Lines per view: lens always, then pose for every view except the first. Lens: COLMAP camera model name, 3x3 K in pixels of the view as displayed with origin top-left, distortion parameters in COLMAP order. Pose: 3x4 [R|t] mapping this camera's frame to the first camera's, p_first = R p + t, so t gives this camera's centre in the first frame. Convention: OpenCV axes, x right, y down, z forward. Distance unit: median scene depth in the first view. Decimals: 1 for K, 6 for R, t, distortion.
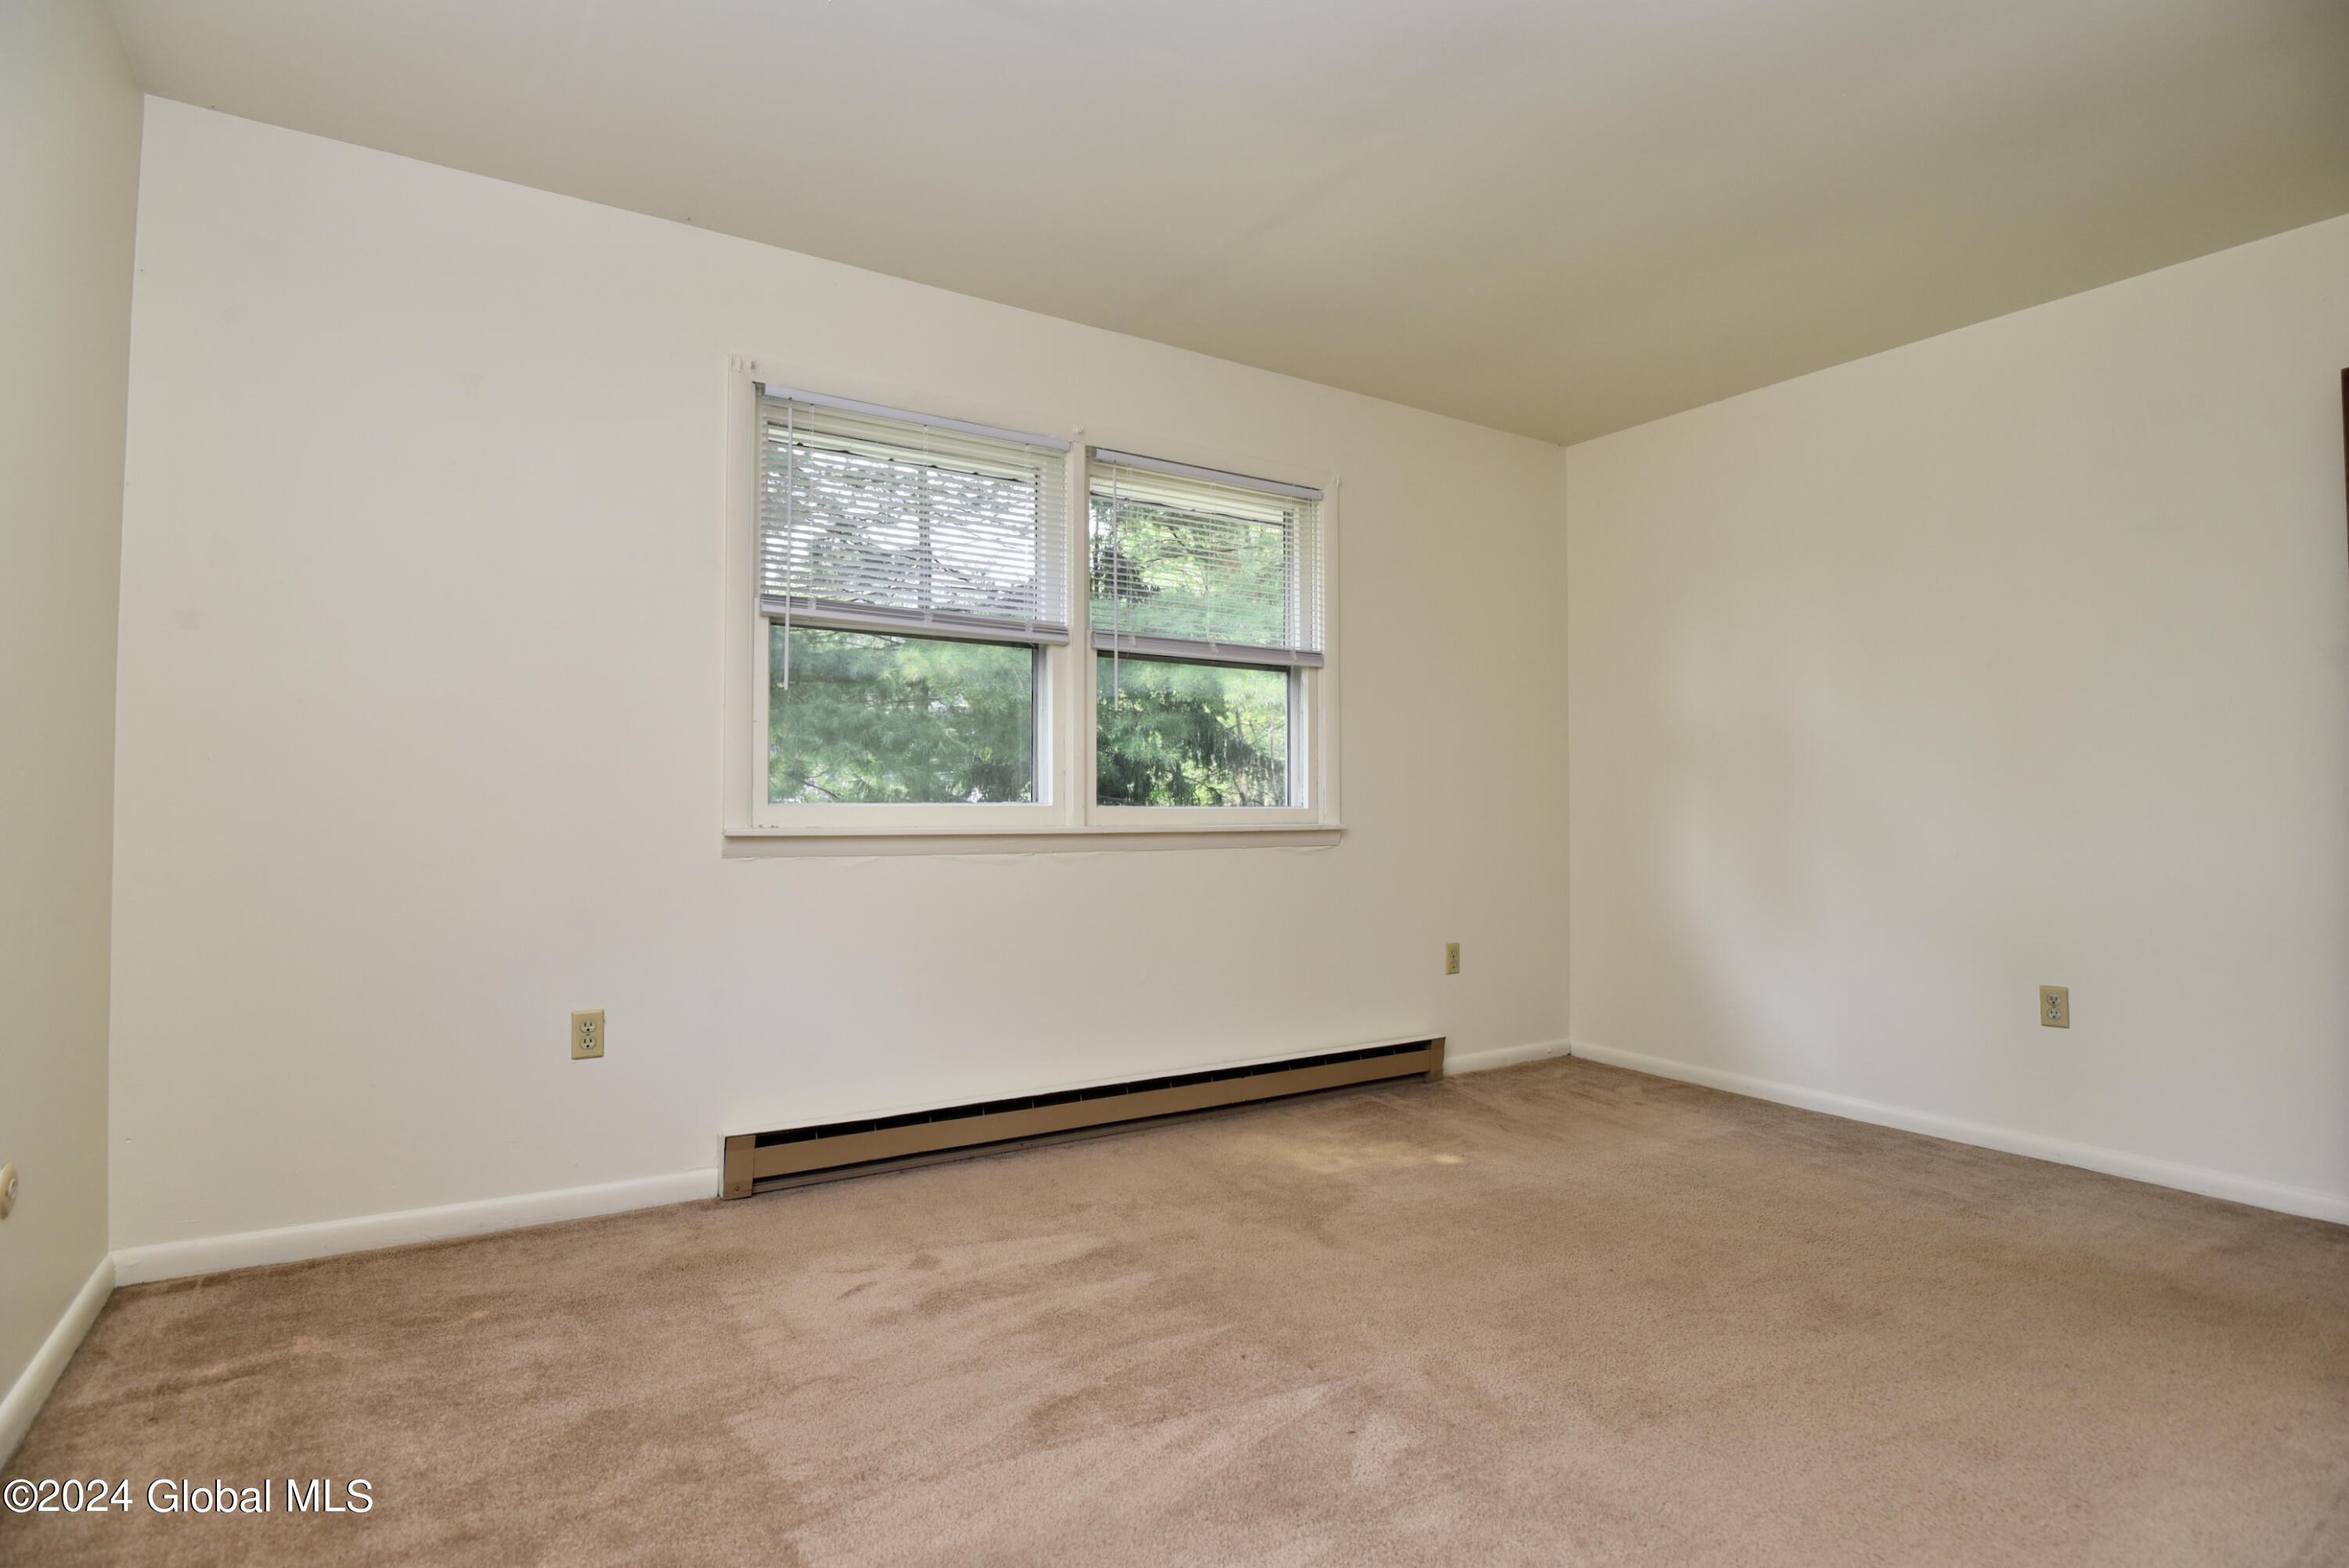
lens RADIAL K [[1175.4, 0, 1180.0], [0, 1175.4, 787.1], [0, 0, 1]] dist [-0.019621, -0.003190]
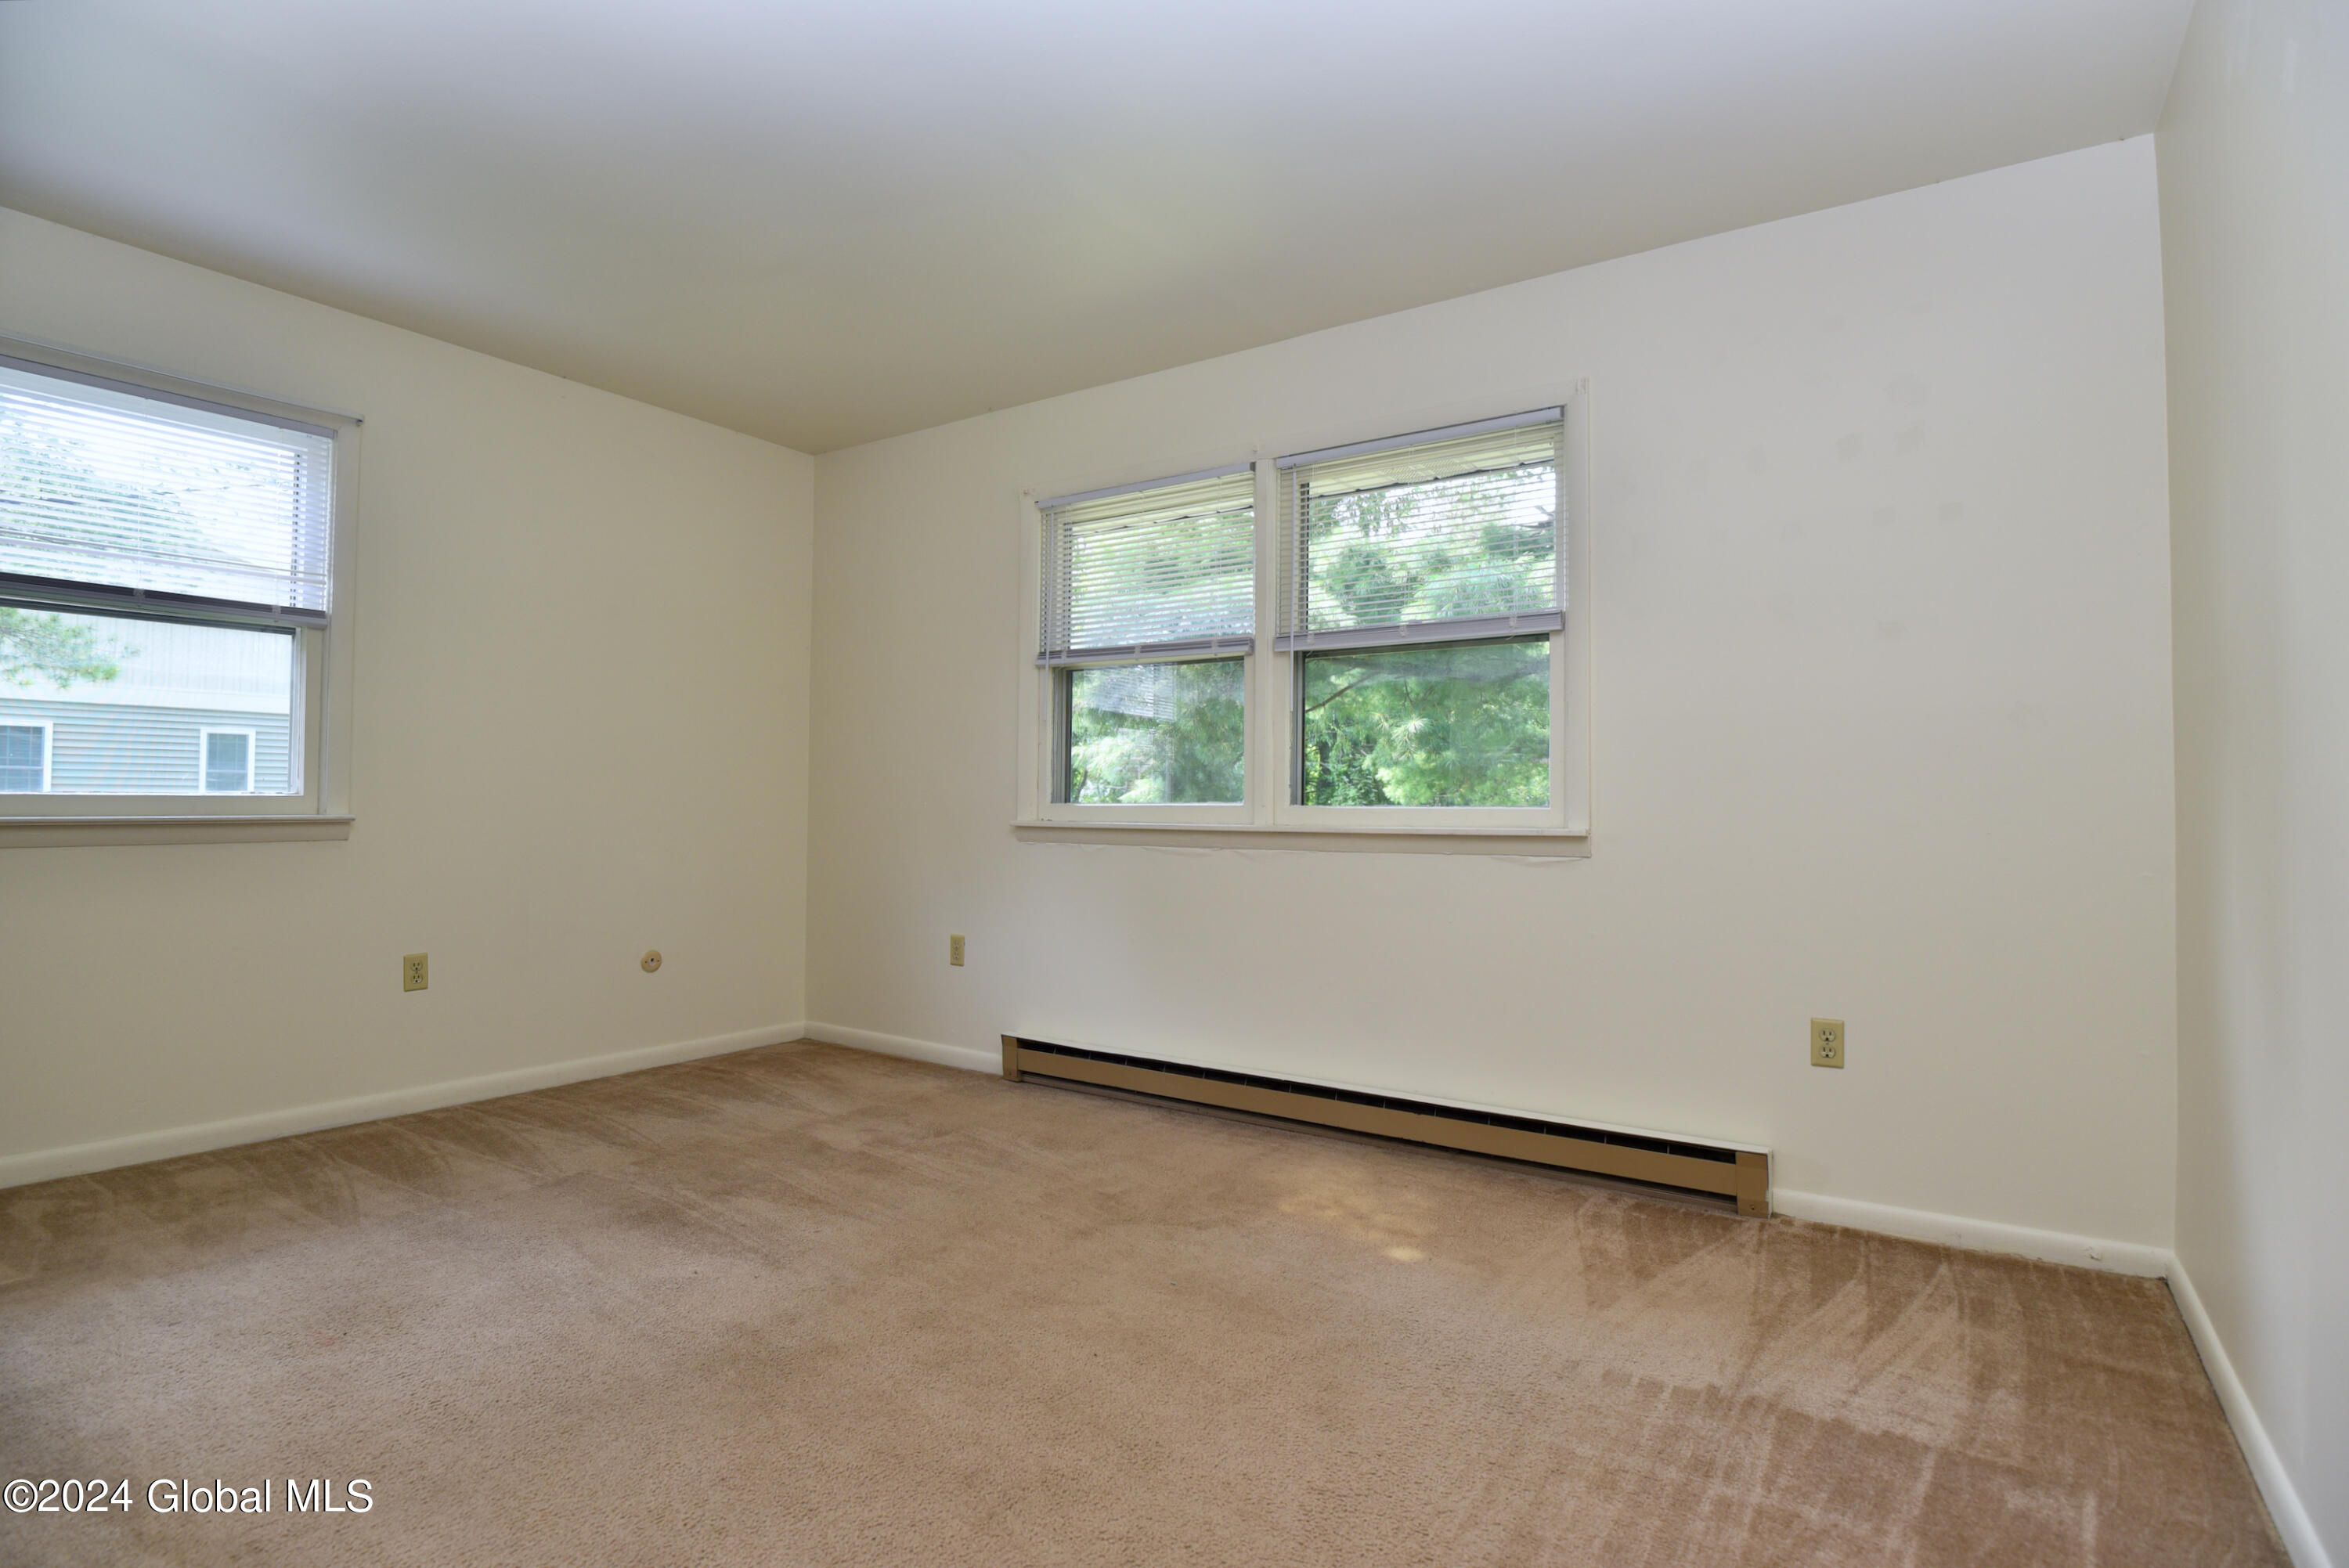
lens RADIAL K [[1175.4, 0, 1196.0], [0, 1175.4, 786.5], [0, 0, 1]] dist [-0.019621, -0.003190]
pose [[0.390230, -0.017388, -0.920553, 0.840703], [0.012024, 0.999833, -0.013788, 0.012445], [0.920639, -0.005689, 0.390373, 0.528081]]
